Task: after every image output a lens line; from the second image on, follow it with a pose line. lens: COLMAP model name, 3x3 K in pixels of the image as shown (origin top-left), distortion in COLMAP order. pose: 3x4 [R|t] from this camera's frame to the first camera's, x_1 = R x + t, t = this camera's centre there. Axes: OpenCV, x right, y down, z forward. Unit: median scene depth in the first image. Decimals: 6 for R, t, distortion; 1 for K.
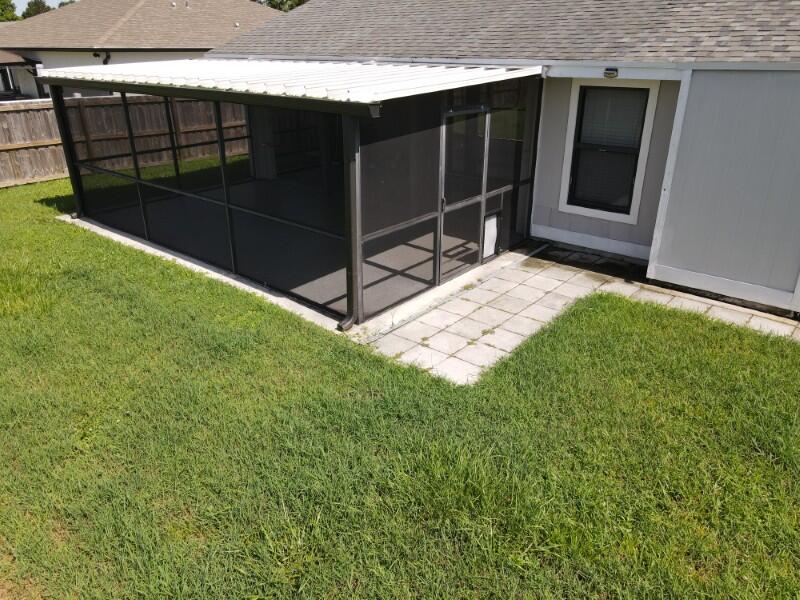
lens RADIAL K [[589.5, 0, 405.8], [0, 589.5, 300.7], [0, 0, 1]] dist [0.021639, -0.002805]
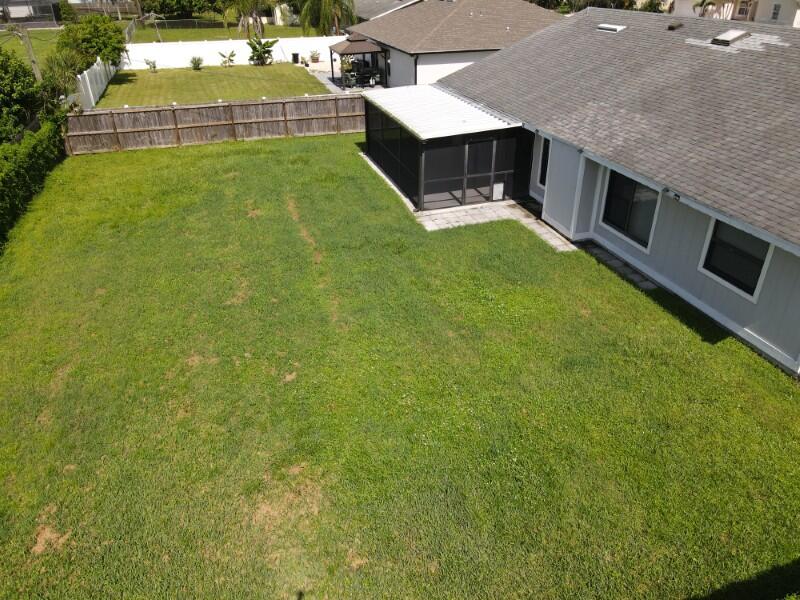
lens RADIAL K [[589.5, 0, 405.1], [0, 589.5, 300.6], [0, 0, 1]] dist [0.021639, -0.002805]
pose [[0.845254, 0.261171, -0.466193, 1.123854], [-0.209492, 0.964543, 0.160528, 0.013080], [0.491589, -0.038023, 0.869997, -1.336139]]
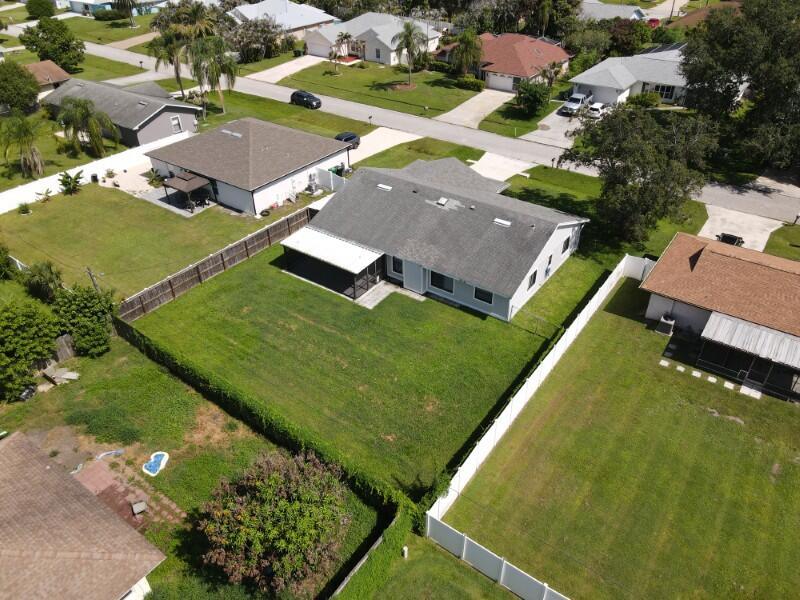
lens RADIAL K [[589.5, 0, 400.1], [0, 589.5, 298.7], [0, 0, 1]] dist [0.021639, -0.002805]
pose [[0.997306, -0.050722, 0.052999, 0.056378], [0.039389, 0.979726, 0.196430, -1.074673], [-0.061888, -0.193813, 0.979085, -4.733775]]
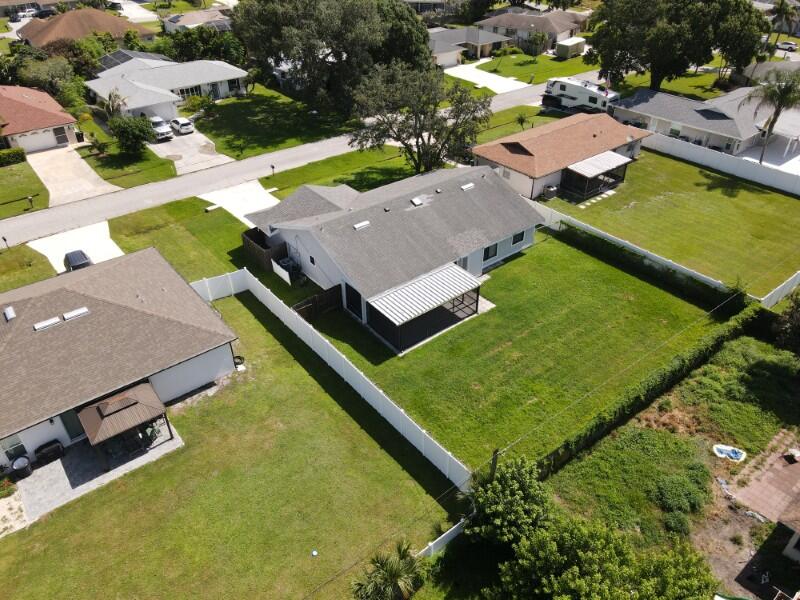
lens RADIAL K [[589.5, 0, 402.6], [0, 589.5, 300.7], [0, 0, 1]] dist [0.021639, -0.002805]
pose [[0.188931, -0.564046, 0.803839, -4.633810], [0.393221, 0.793542, 0.464400, -2.921678], [-0.899824, 0.228347, 0.371719, -0.603330]]
